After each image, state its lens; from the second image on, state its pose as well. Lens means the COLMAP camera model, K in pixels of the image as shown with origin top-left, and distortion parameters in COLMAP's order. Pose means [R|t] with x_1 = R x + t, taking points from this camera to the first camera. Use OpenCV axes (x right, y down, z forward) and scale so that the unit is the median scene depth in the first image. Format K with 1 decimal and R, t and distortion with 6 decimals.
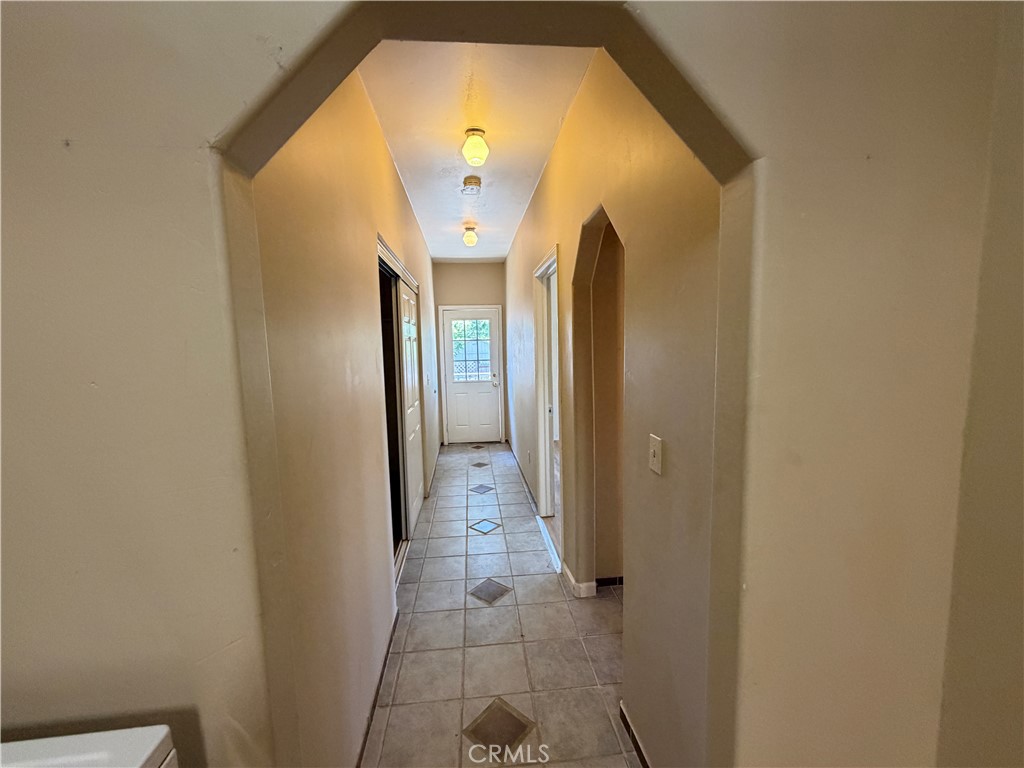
lens RADIAL K [[406.8, 0, 505.5], [0, 406.8, 386.0], [0, 0, 1]] dist [-0.000303, -0.001325]
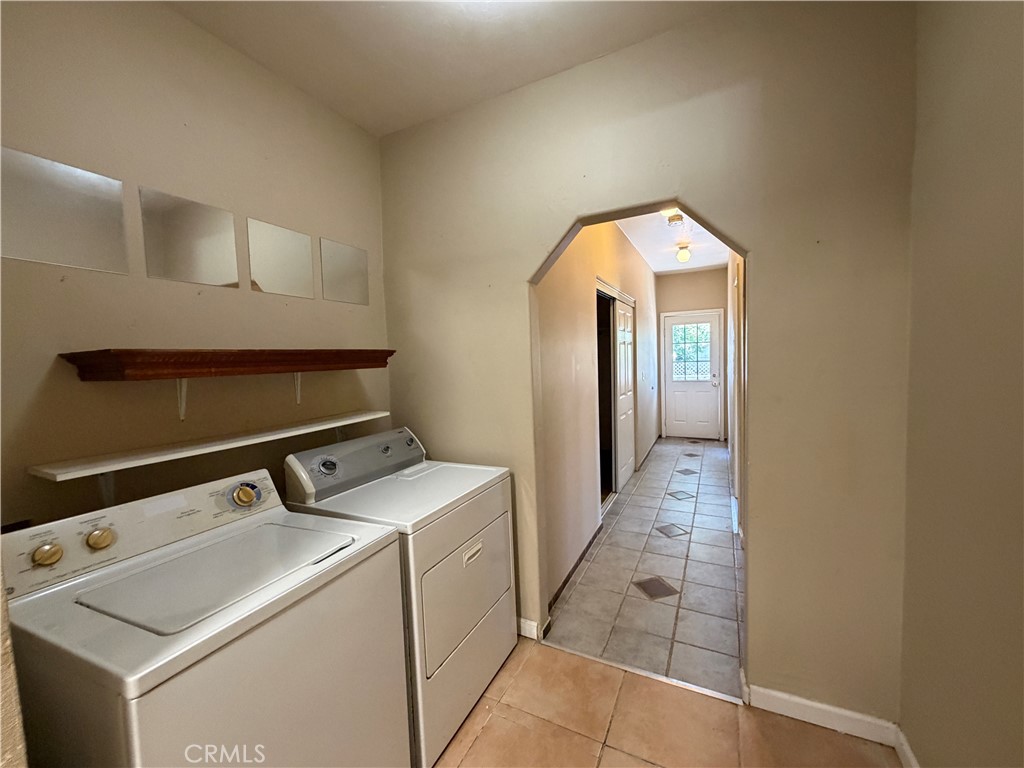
lens RADIAL K [[406.8, 0, 510.0], [0, 406.8, 382.6], [0, 0, 1]] dist [-0.000303, -0.001325]
pose [[0.847612, 0.025388, -0.530008, 0.122278], [-0.036379, 0.999285, -0.010312, 0.031486], [0.529367, 0.028022, 0.847930, -0.248308]]
